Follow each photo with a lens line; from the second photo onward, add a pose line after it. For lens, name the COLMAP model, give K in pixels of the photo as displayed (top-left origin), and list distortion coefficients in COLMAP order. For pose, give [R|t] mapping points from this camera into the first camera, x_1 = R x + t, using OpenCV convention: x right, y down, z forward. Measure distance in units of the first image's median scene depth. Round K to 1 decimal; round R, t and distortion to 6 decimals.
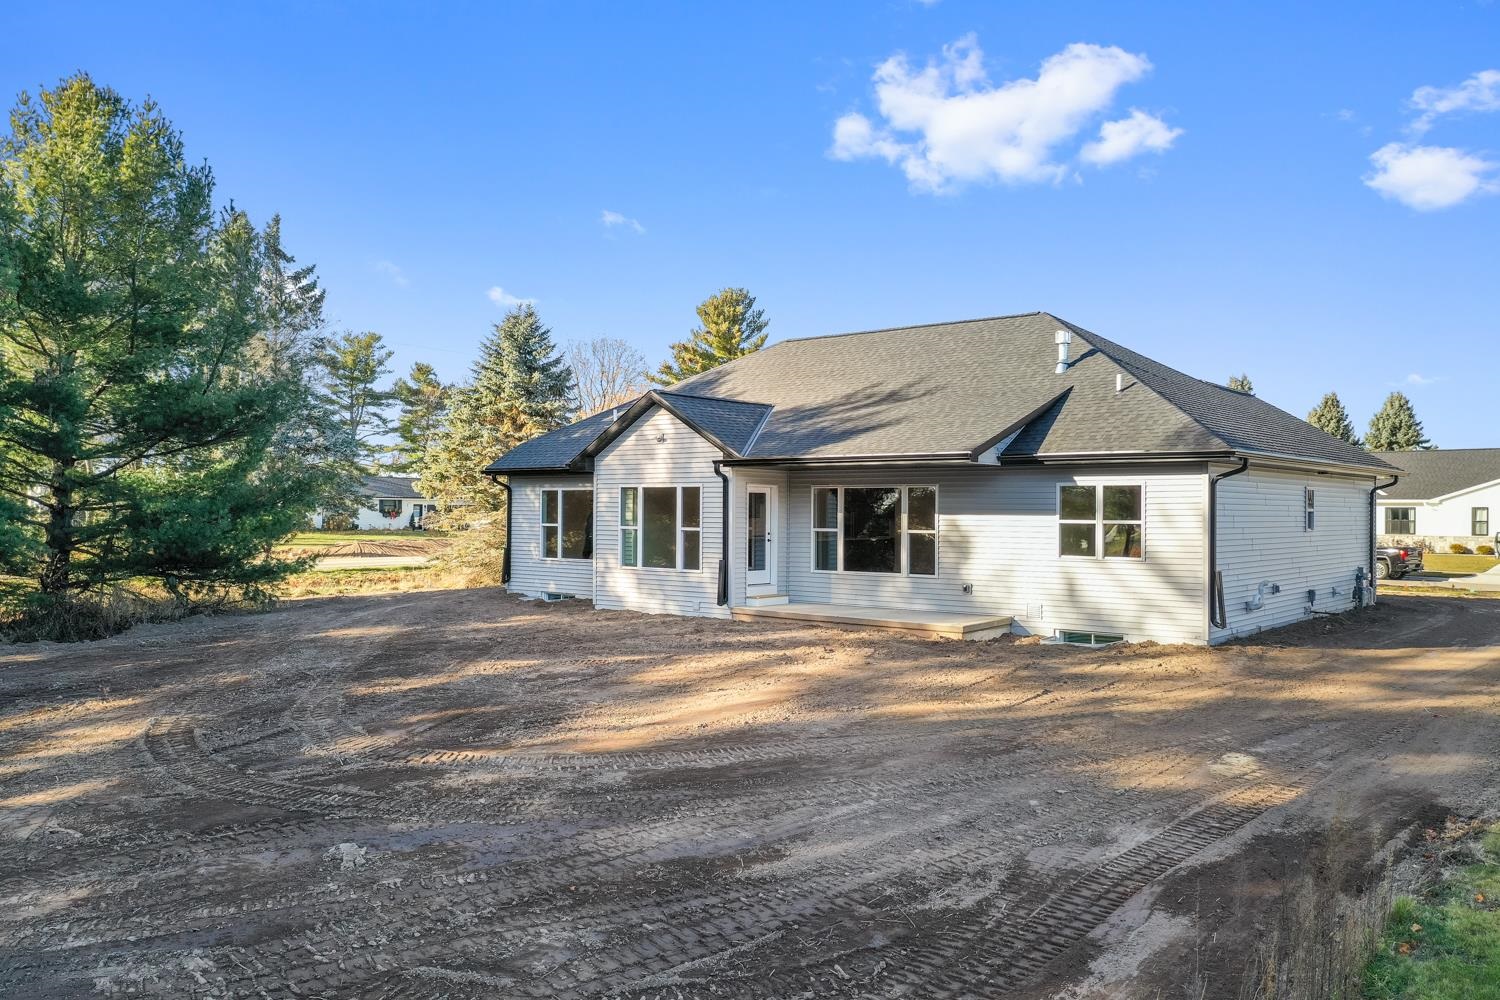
lens RADIAL K [[1204.8, 0, 749.4], [0, 1204.8, 495.5], [0, 0, 1]] dist [0.002042, 0.005429]
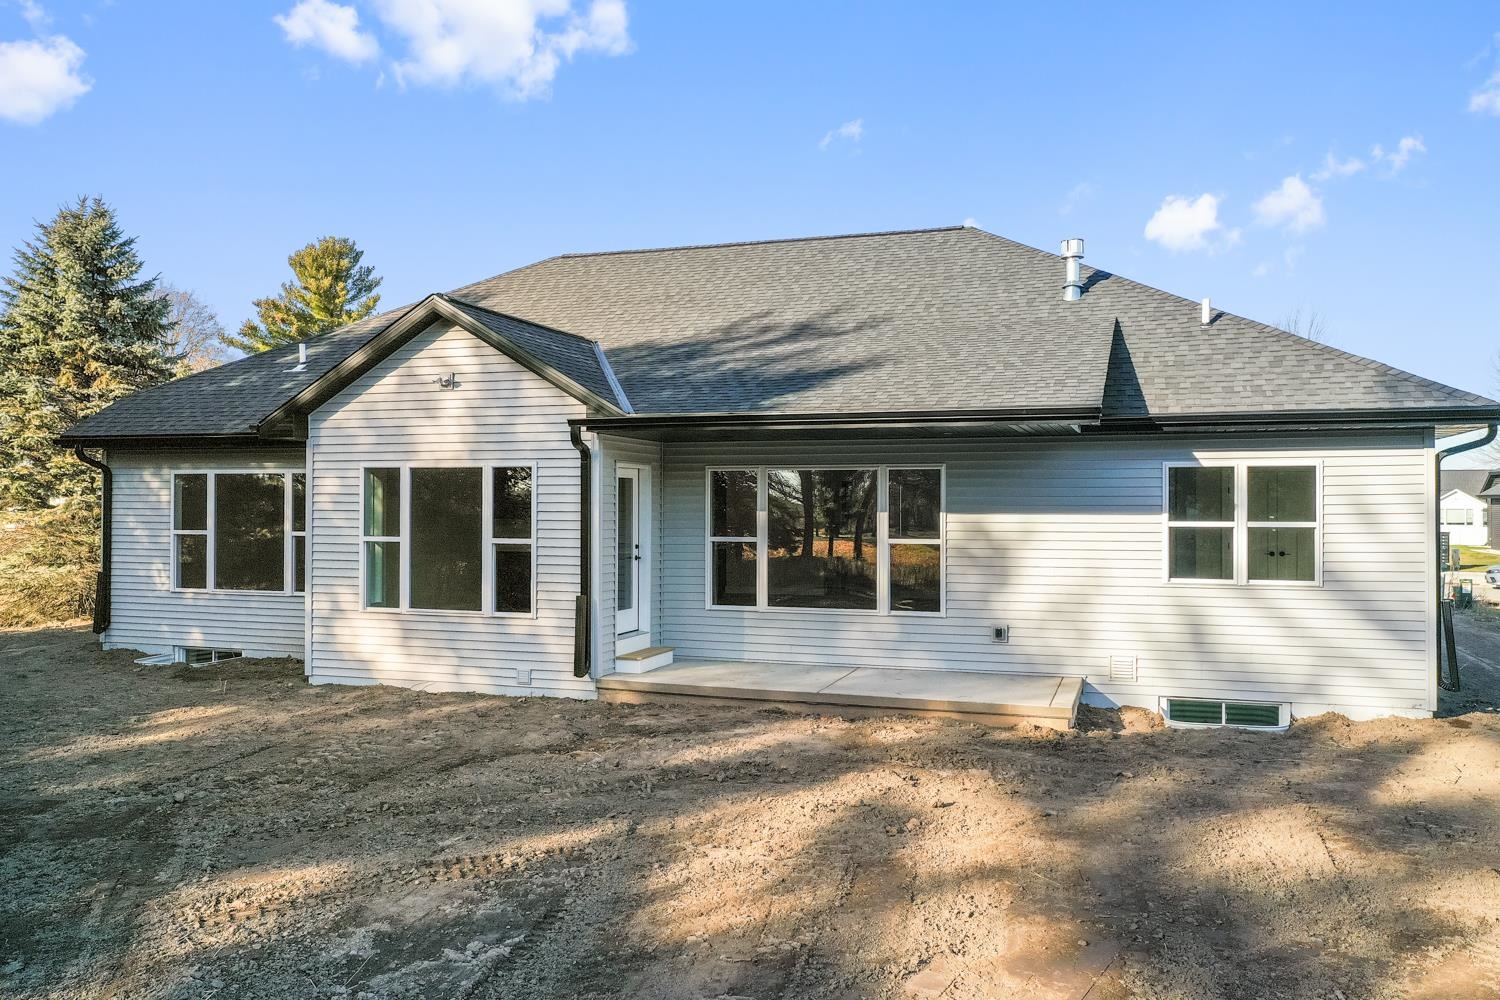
lens RADIAL K [[1204.8, 0, 761.4], [0, 1204.8, 499.6], [0, 0, 1]] dist [0.002042, 0.005429]
pose [[0.933476, -0.002841, 0.358629, -0.142234], [-0.000804, 0.999950, 0.010014, 0.002494], [-0.358639, -0.009636, 0.933427, 0.427298]]
